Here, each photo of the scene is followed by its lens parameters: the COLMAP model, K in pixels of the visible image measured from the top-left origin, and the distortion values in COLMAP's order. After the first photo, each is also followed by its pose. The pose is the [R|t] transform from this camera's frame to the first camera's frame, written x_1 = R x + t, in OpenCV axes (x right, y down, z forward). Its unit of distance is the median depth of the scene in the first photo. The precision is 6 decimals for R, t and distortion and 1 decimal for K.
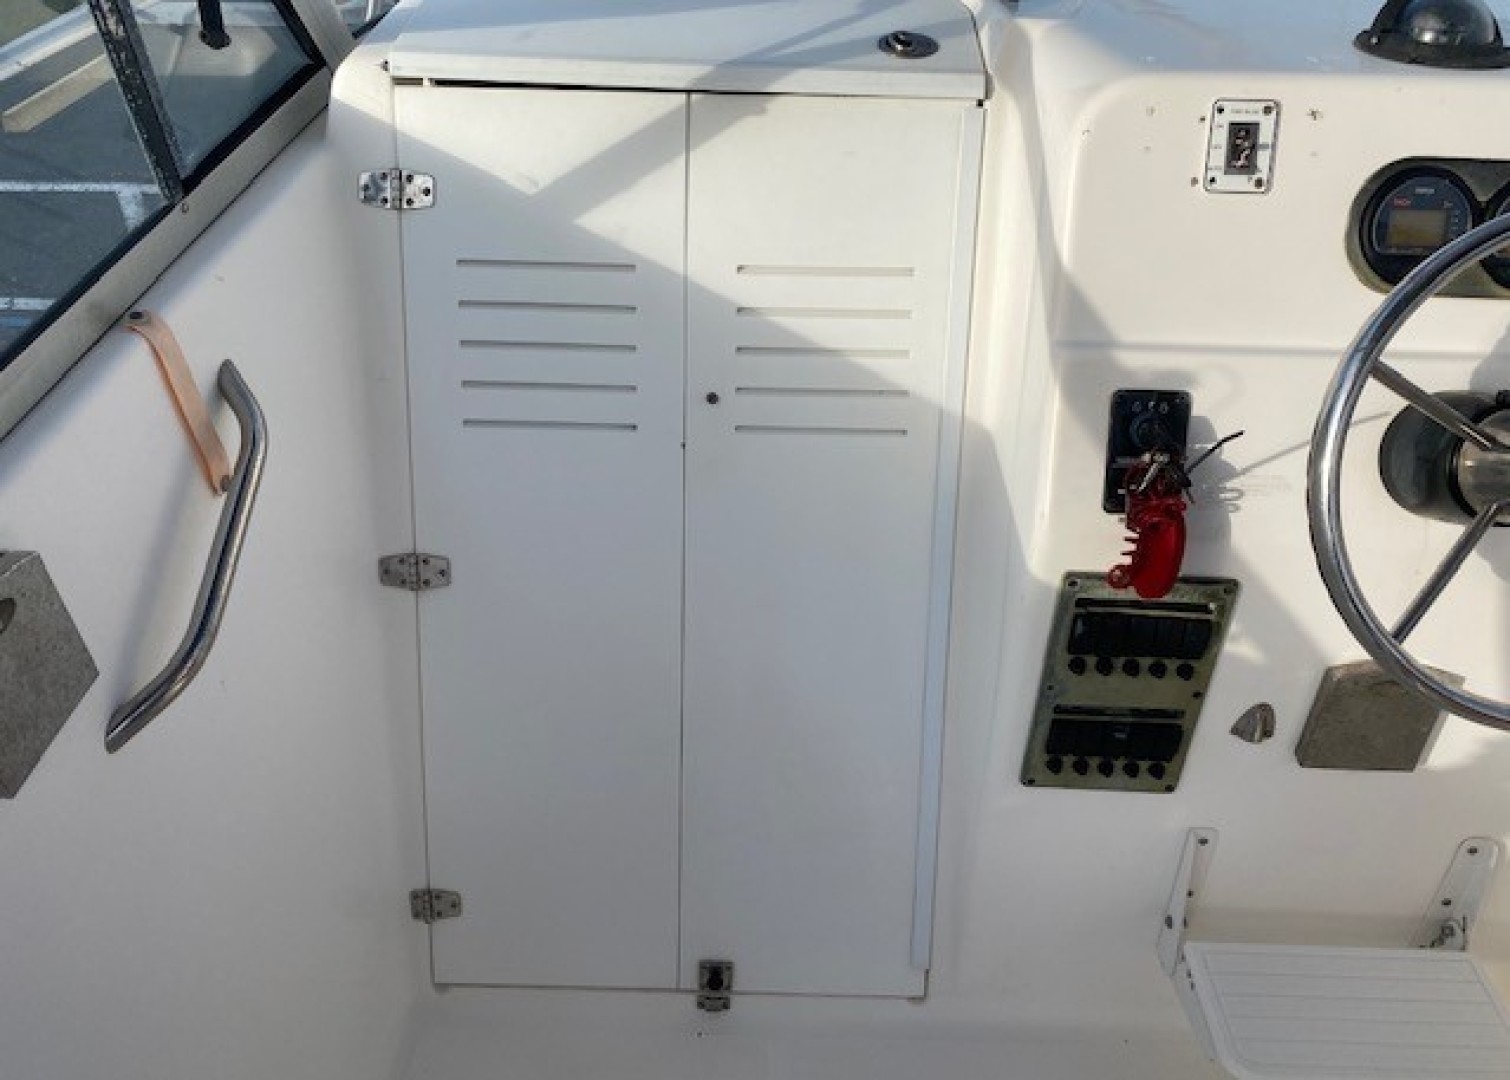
lens RADIAL K [[1179.2, 0, 758.8], [0, 1179.2, 547.4], [0, 0, 1]] dist [0.048290, -0.069093]
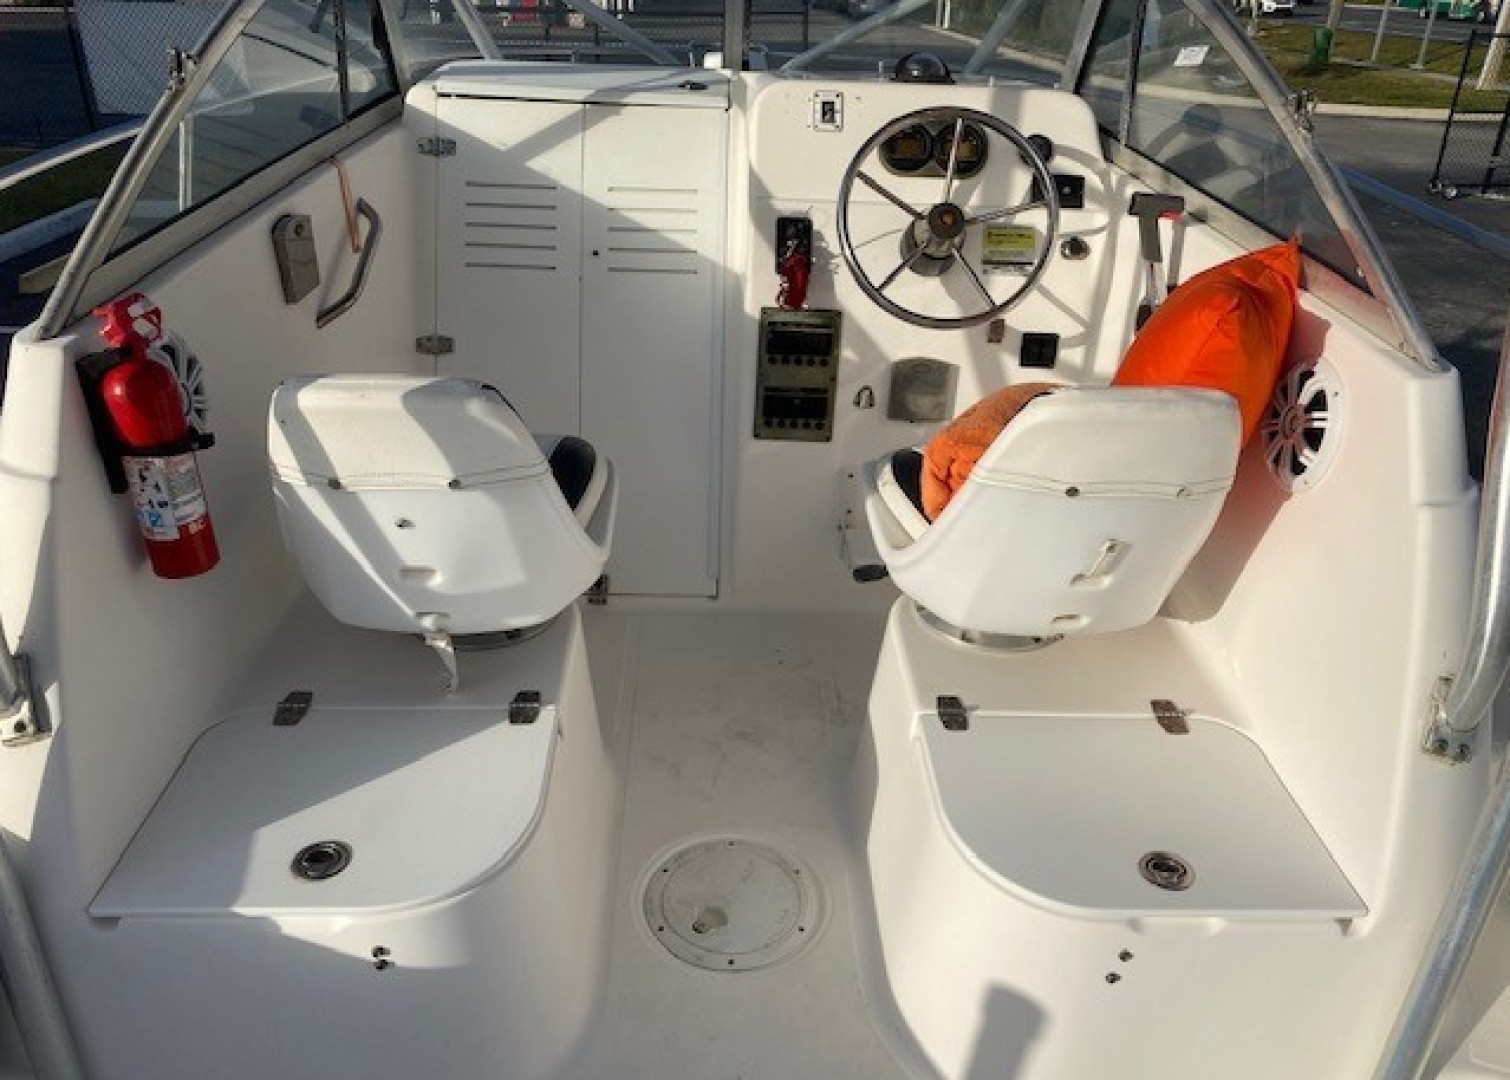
lens RADIAL K [[1179.2, 0, 756.7], [0, 1179.2, 551.8], [0, 0, 1]] dist [0.048290, -0.069093]
pose [[0.998365, -0.002719, 0.057087, 0.122550], [0.012888, 0.983850, -0.178530, 0.766838], [-0.055680, 0.178974, 0.982277, -0.911965]]
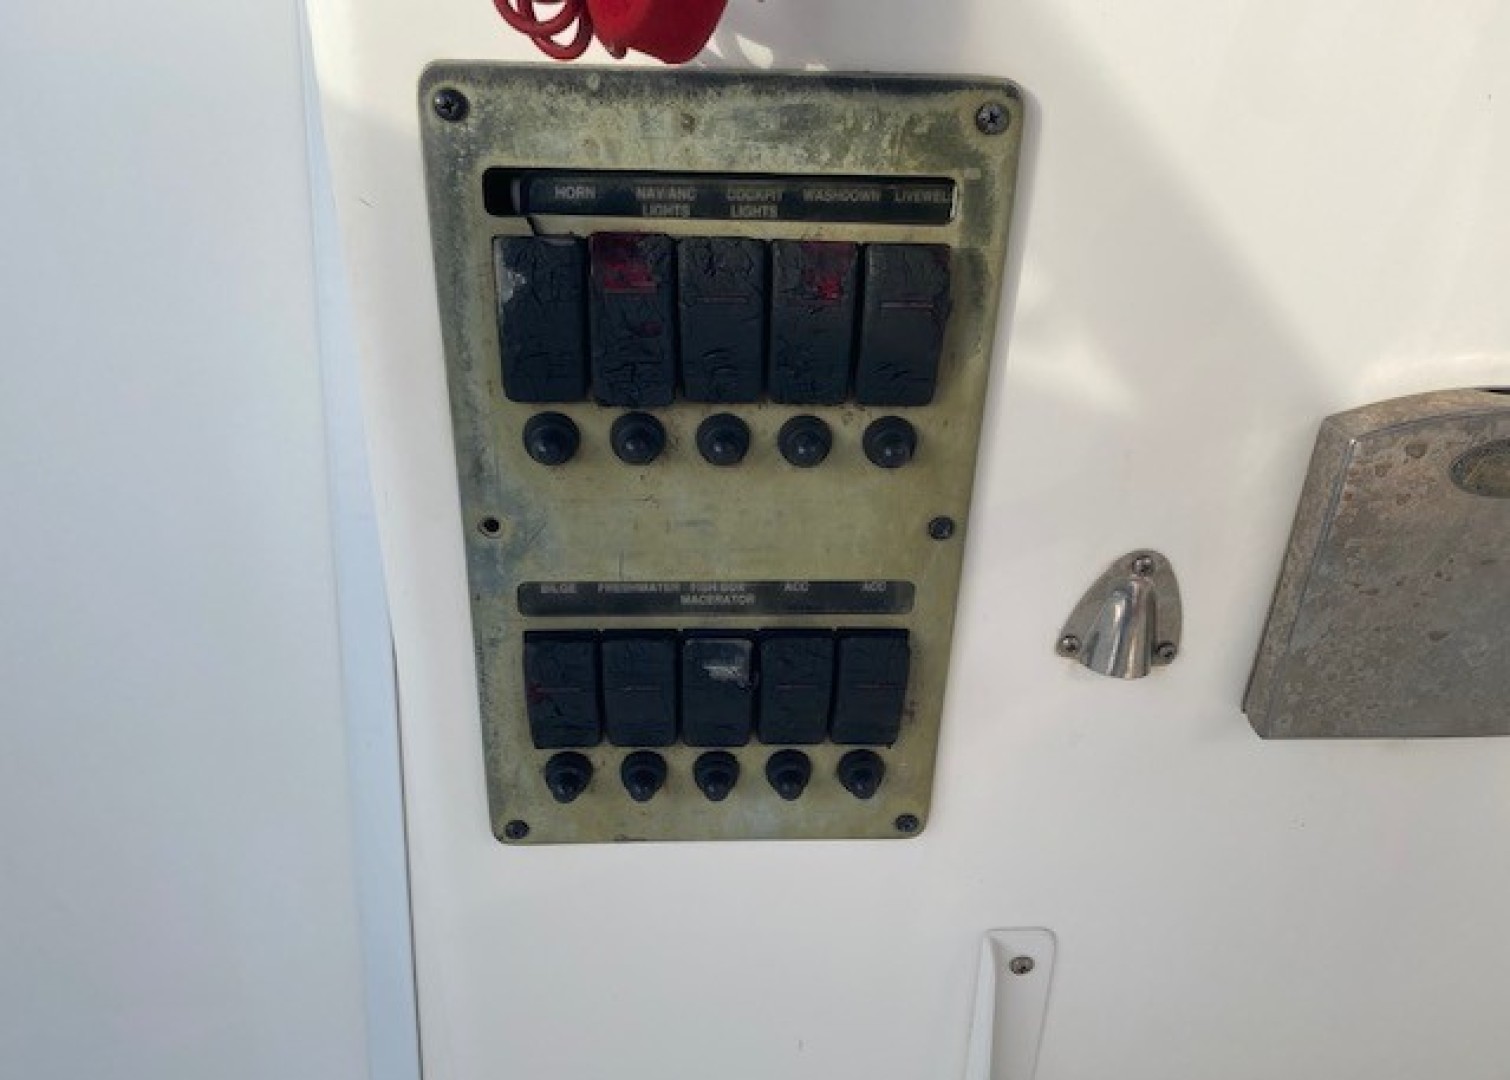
lens RADIAL K [[1179.2, 0, 761.3], [0, 1179.2, 535.8], [0, 0, 1]] dist [0.048290, -0.069093]
pose [[0.997019, -0.039676, 0.066172, 0.295232], [0.043869, 0.997039, -0.063153, 0.143440], [-0.063470, 0.065868, 0.995808, 0.672780]]
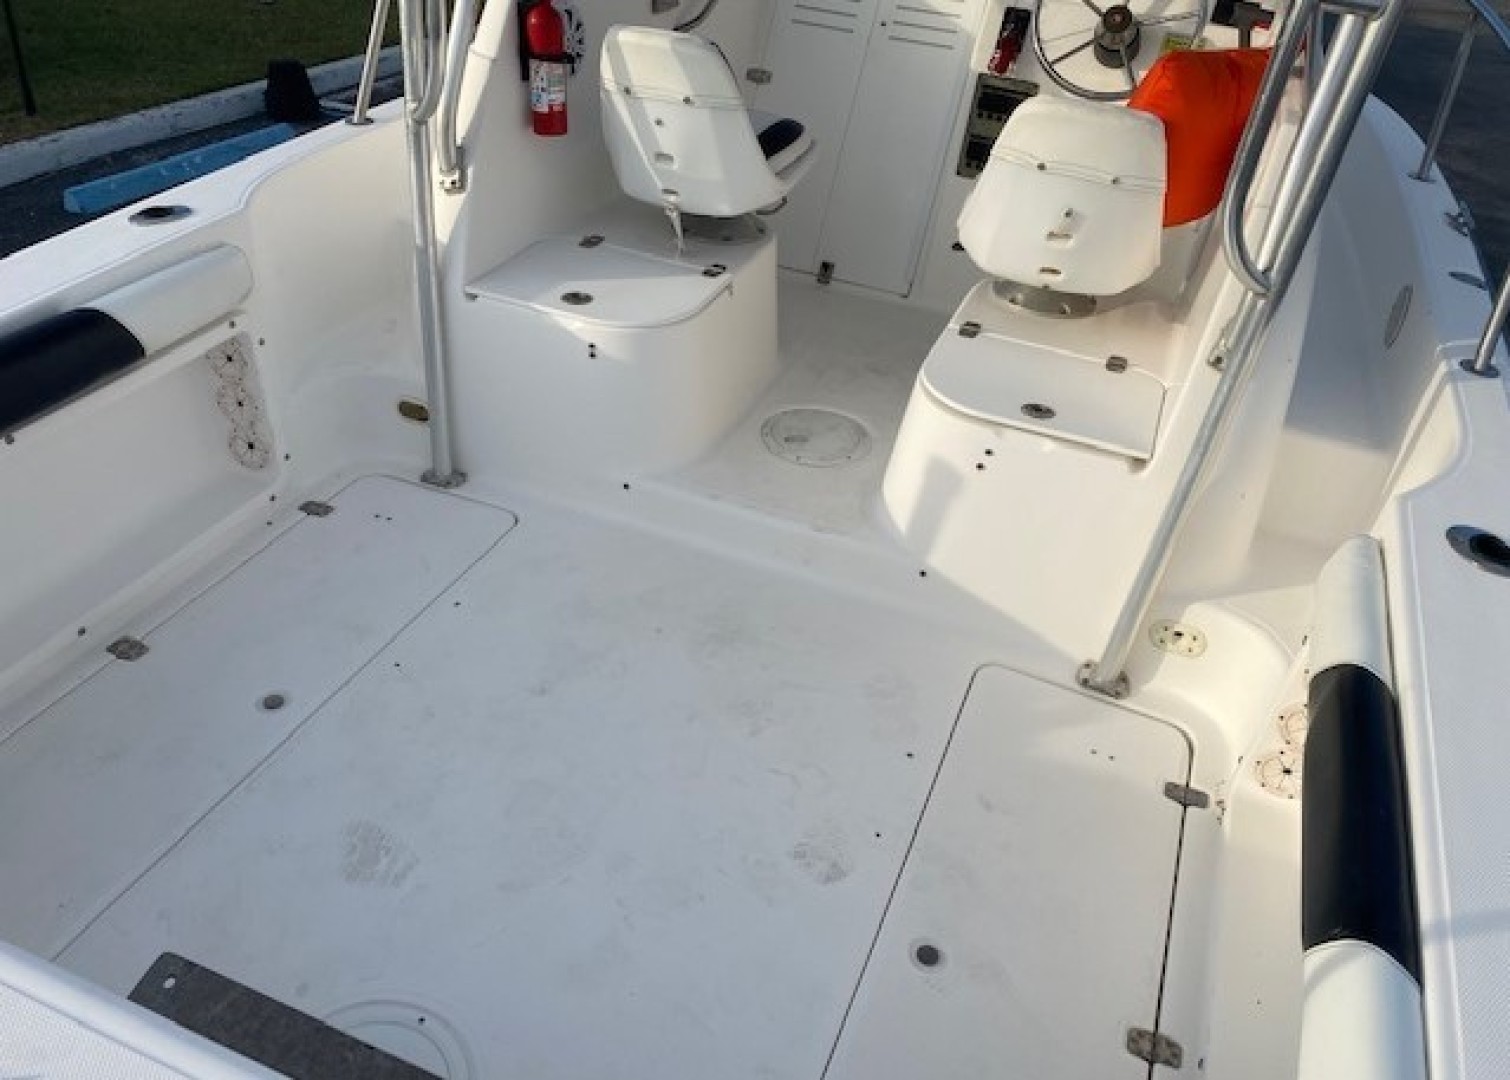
lens RADIAL K [[1179.2, 0, 739.7], [0, 1179.2, 533.5], [0, 0, 1]] dist [0.048290, -0.069093]
pose [[0.930715, 0.255303, -0.261896, 0.699735], [-0.275514, 0.960337, -0.042947, 1.266615], [0.240544, 0.112127, 0.964140, -1.628197]]
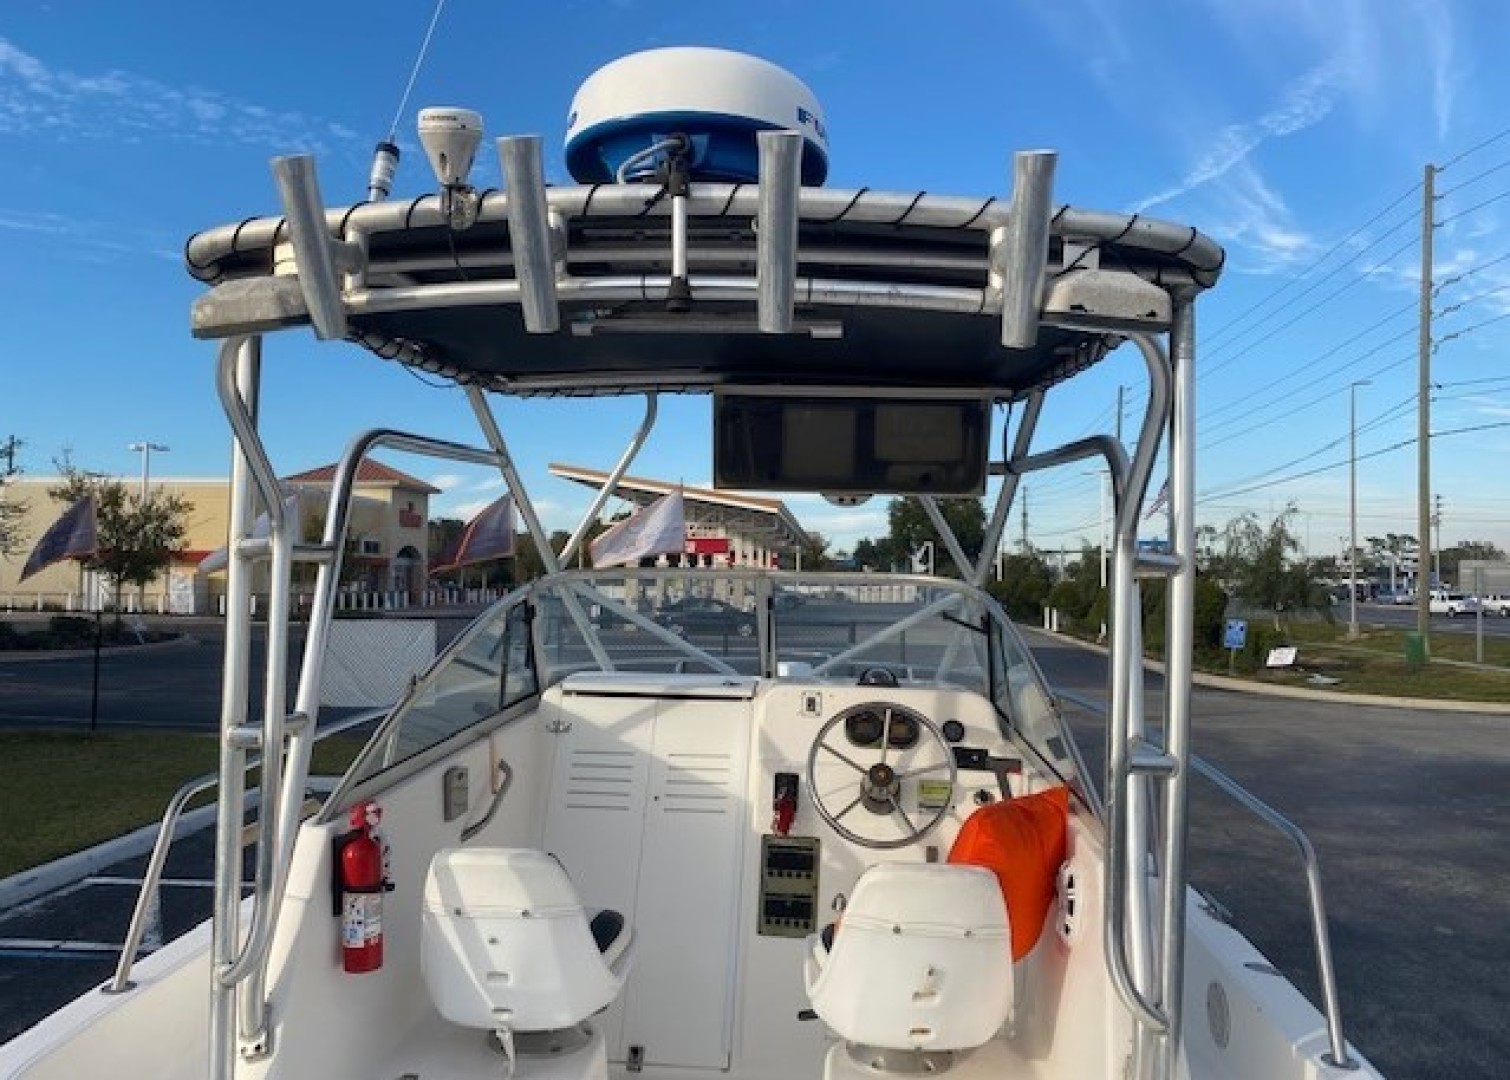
lens RADIAL K [[1179.2, 0, 750.6], [0, 1179.2, 520.4], [0, 0, 1]] dist [0.048290, -0.069093]
pose [[0.997848, 0.009464, -0.064889, 0.387336], [-0.048484, 0.772737, -0.632872, 1.213028], [0.044152, 0.634656, 0.771532, -1.684761]]
